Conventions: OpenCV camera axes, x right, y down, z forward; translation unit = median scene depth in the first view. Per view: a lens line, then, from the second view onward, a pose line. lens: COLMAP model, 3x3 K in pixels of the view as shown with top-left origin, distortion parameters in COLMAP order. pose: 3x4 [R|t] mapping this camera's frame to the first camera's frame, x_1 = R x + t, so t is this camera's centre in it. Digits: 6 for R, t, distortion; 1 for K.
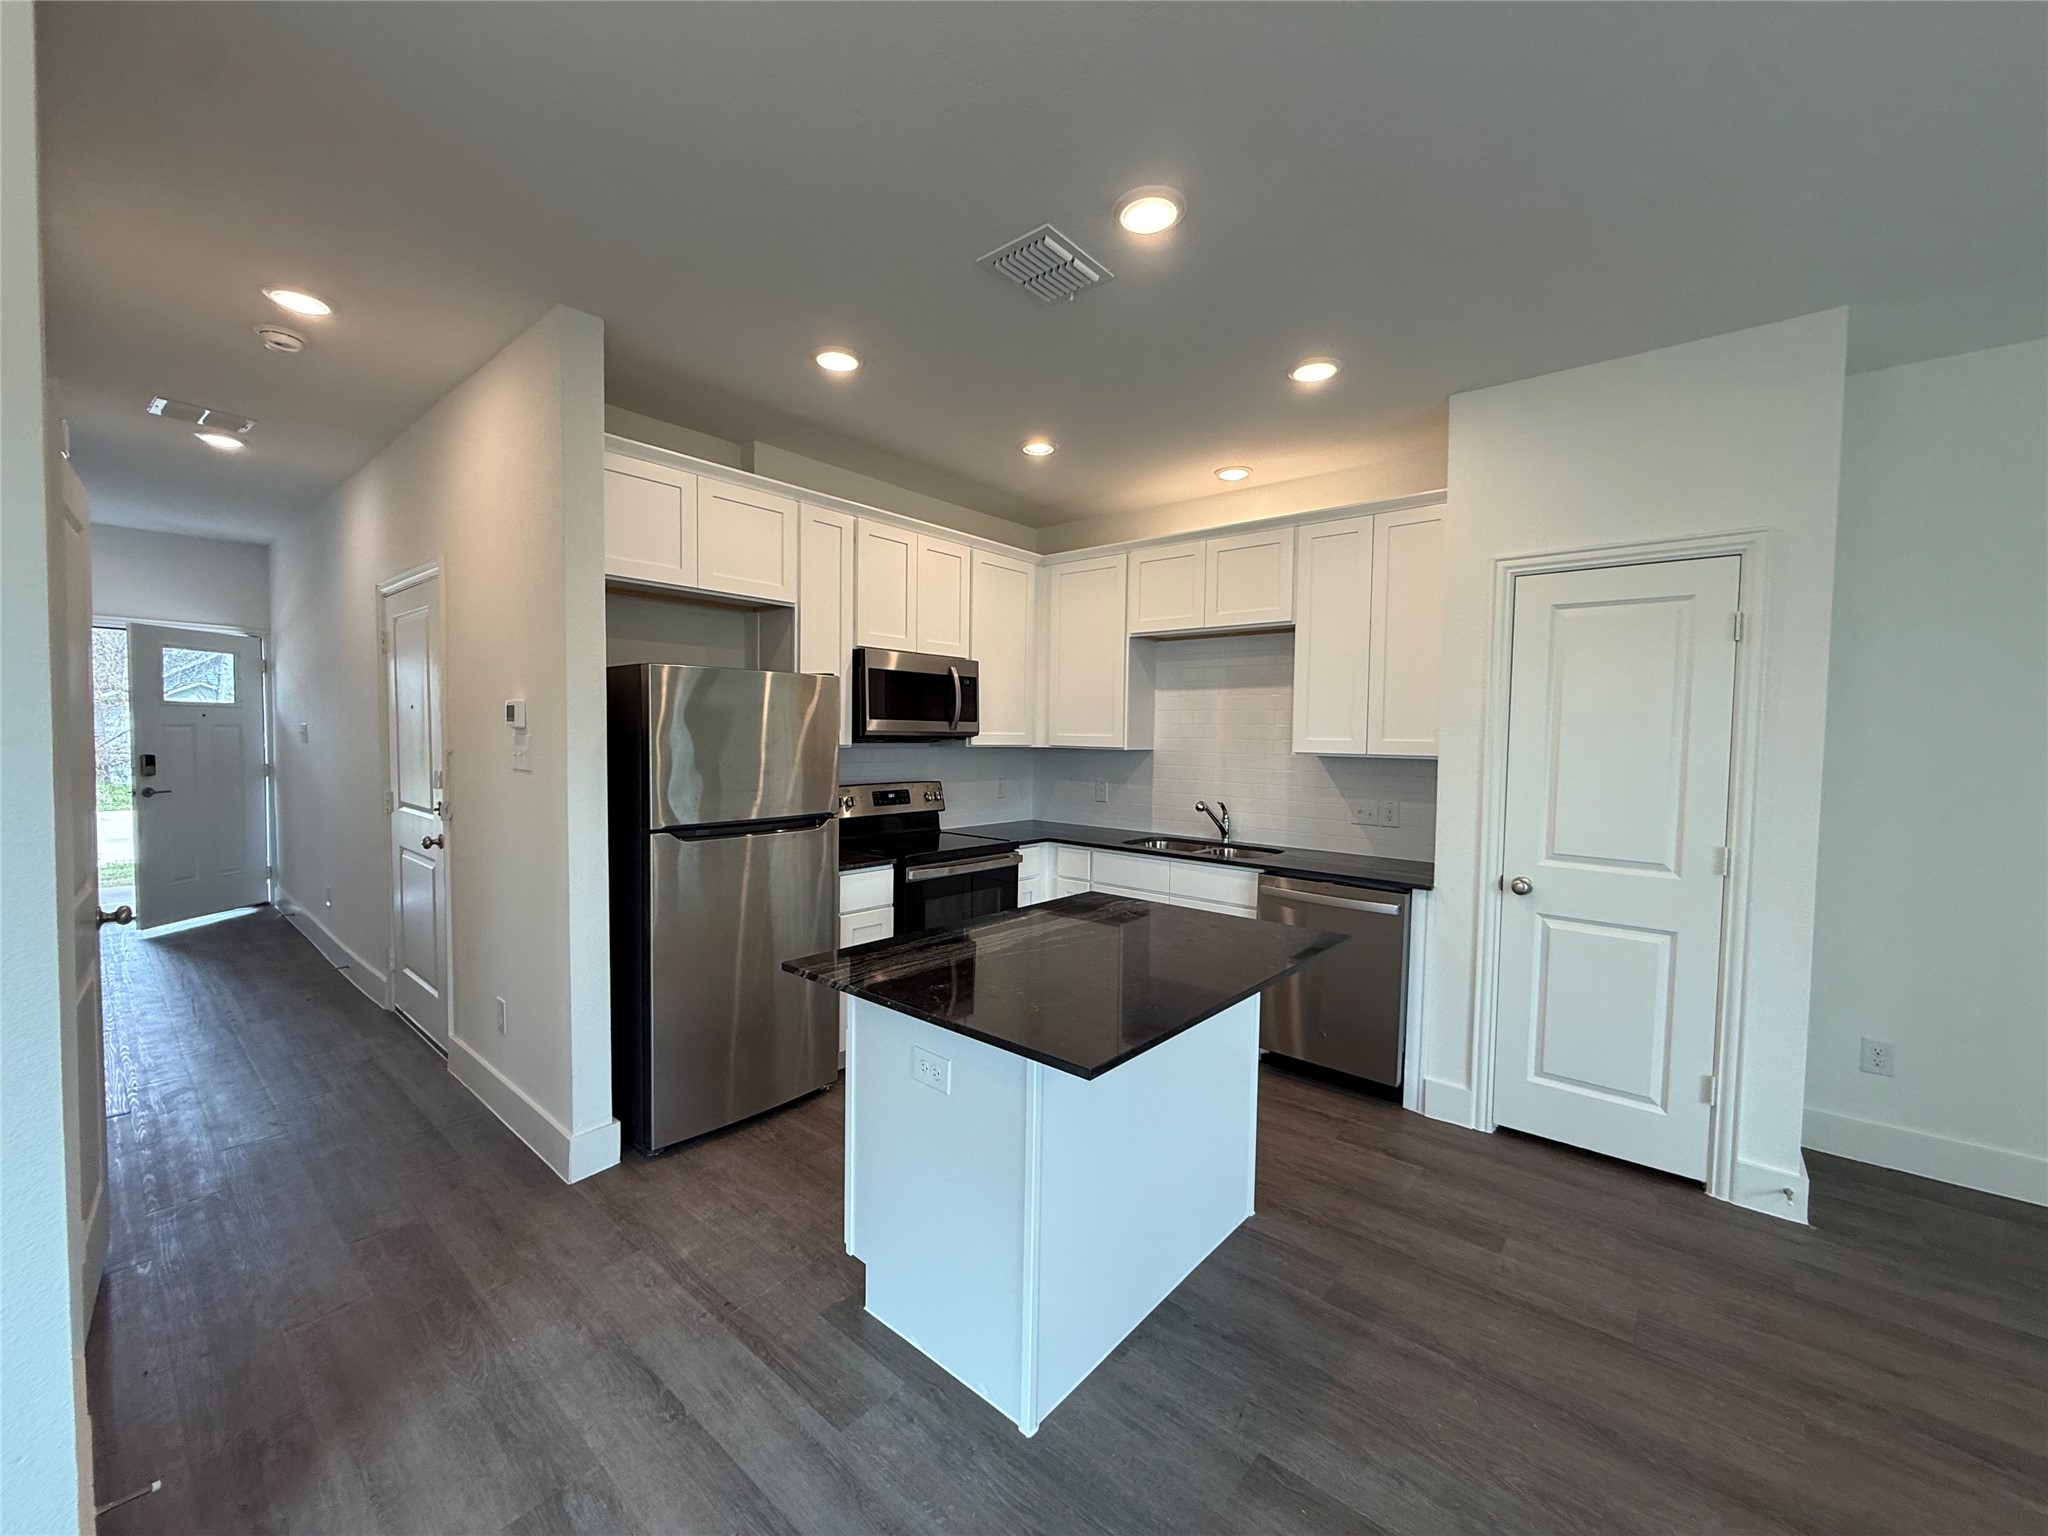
lens RADIAL K [[813.4, 0, 1017.9], [0, 813.4, 767.6], [0, 0, 1]] dist [0.000399, -0.000598]
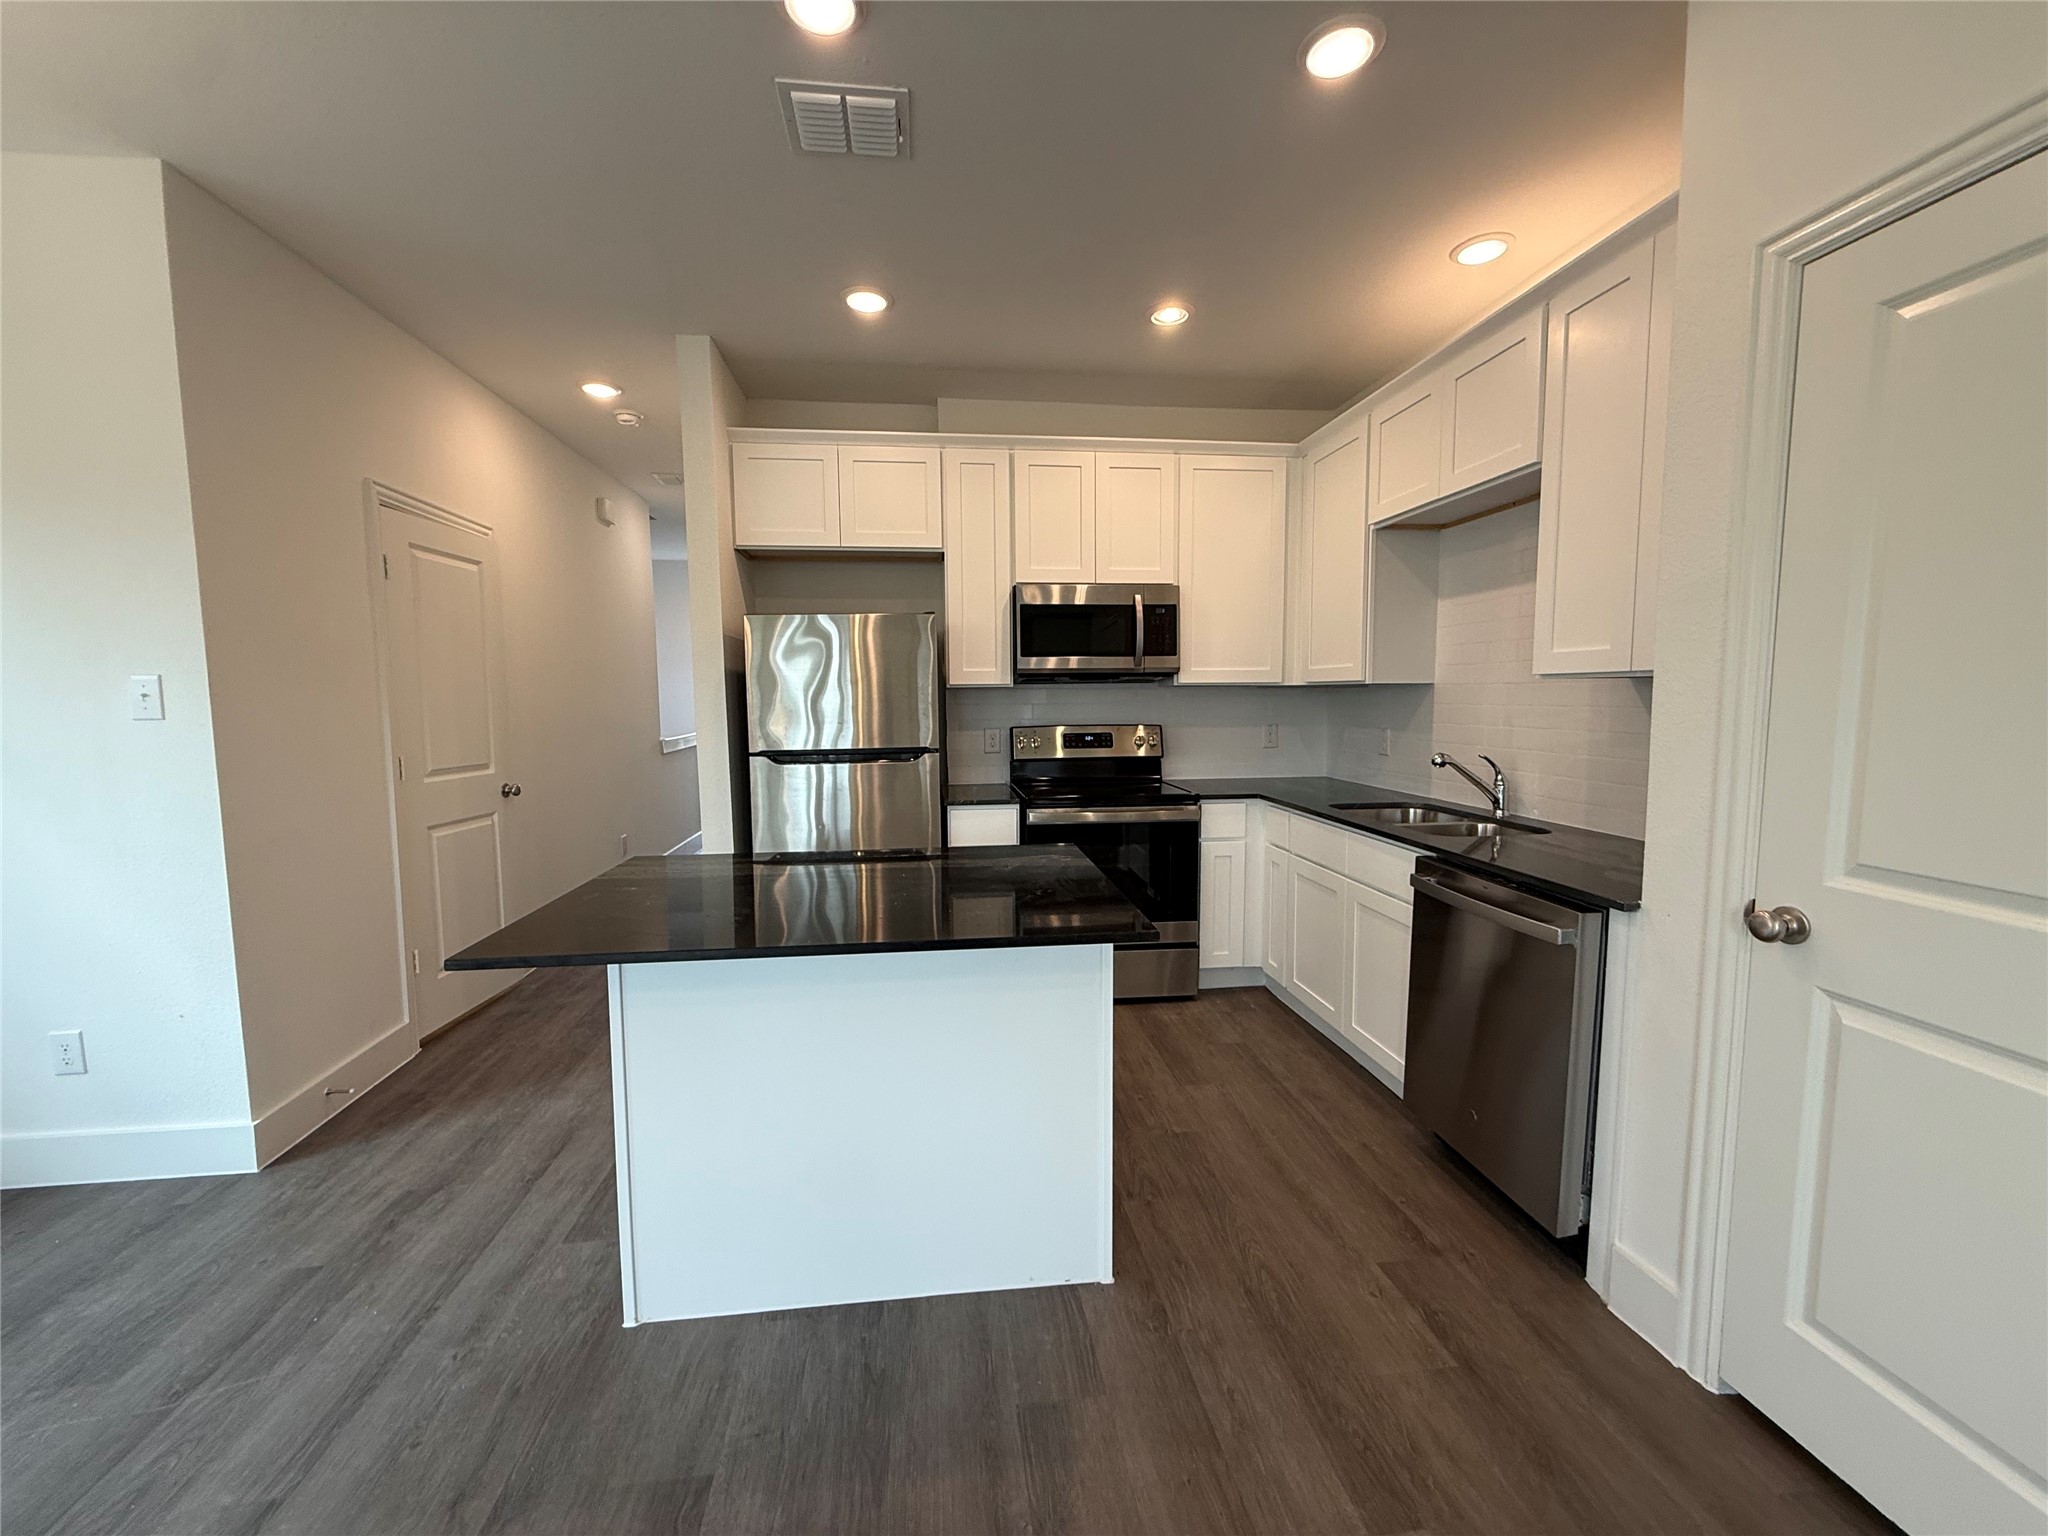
lens RADIAL K [[813.4, 0, 1018.0], [0, 813.4, 767.3], [0, 0, 1]] dist [0.000399, -0.000598]
pose [[0.736553, 0.038462, -0.675285, 0.479699], [-0.008671, 0.998837, 0.047432, 0.026835], [0.676324, -0.029081, 0.736030, 0.272030]]
